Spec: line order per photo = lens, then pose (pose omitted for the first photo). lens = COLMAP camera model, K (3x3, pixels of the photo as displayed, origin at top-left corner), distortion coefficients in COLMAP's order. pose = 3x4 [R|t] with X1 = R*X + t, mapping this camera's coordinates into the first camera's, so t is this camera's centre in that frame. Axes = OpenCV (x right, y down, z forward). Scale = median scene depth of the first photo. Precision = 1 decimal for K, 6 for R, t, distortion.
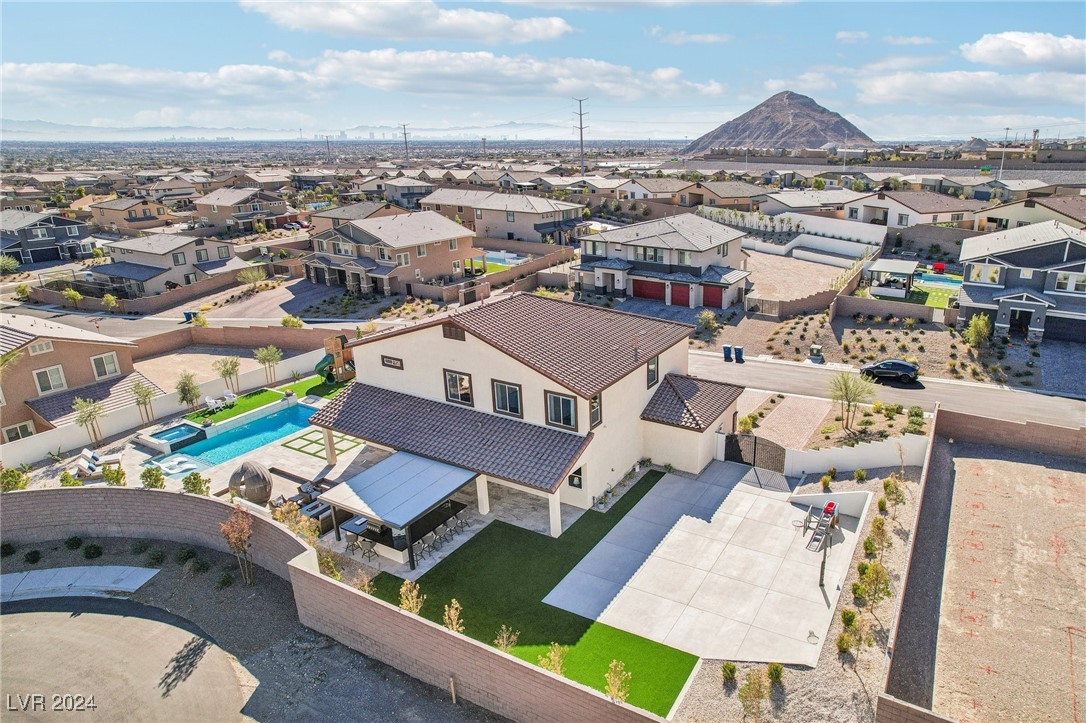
lens RADIAL K [[706.3, 0, 547.8], [0, 706.3, 361.7], [0, 0, 1]] dist [-0.071619, 0.051150]
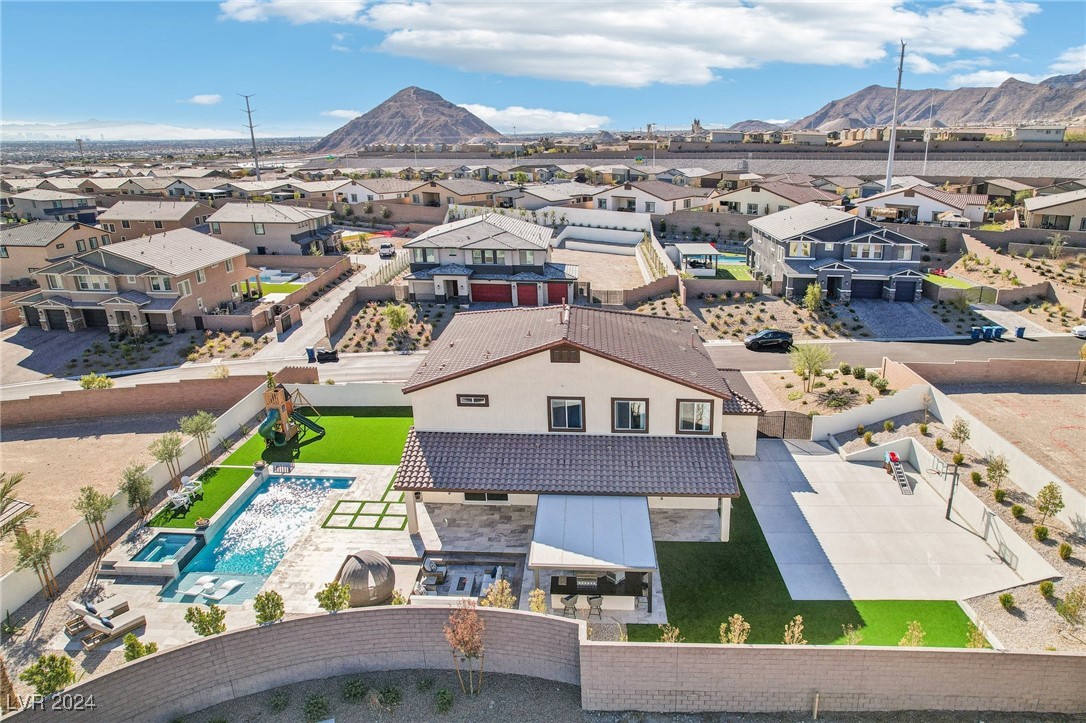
lens RADIAL K [[724.1, 0, 548.2], [0, 724.1, 361.5], [0, 0, 1]] dist [-0.072501, 0.050066]
pose [[0.881000, -0.144412, 0.450537, -0.253078], [0.145434, 0.988832, 0.032564, -0.029498], [-0.450208, 0.036835, 0.892164, 0.074186]]
